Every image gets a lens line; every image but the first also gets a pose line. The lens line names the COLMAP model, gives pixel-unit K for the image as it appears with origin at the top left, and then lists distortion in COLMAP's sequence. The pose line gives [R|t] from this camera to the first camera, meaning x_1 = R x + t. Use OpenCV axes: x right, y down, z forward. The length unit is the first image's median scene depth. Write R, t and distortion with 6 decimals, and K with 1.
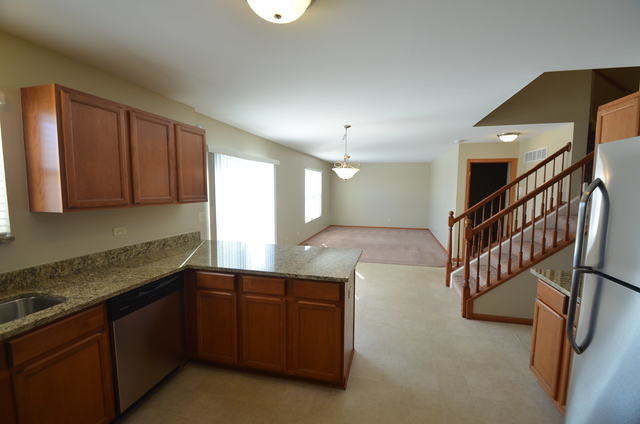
lens RADIAL K [[278.6, 0, 320.3], [0, 278.6, 211.5], [0, 0, 1]] dist [-0.013735, -0.001262]
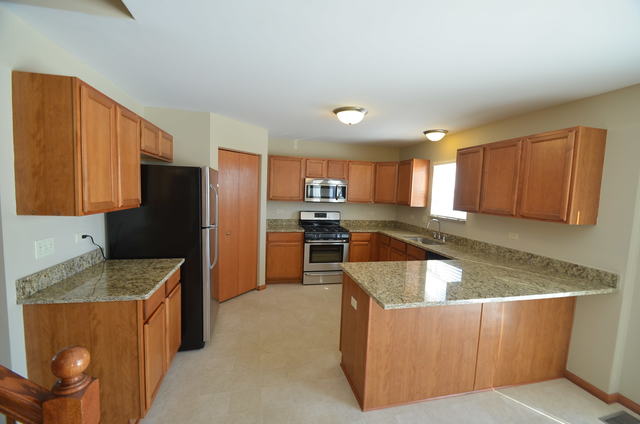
lens RADIAL K [[278.6, 0, 325.2], [0, 278.6, 210.7], [0, 0, 1]] dist [-0.013735, -0.001262]
pose [[-0.877471, -0.002946, -0.479620, 0.573168], [-0.082188, 0.986114, 0.144307, -0.138258], [0.472535, 0.166044, -0.865529, 1.515345]]
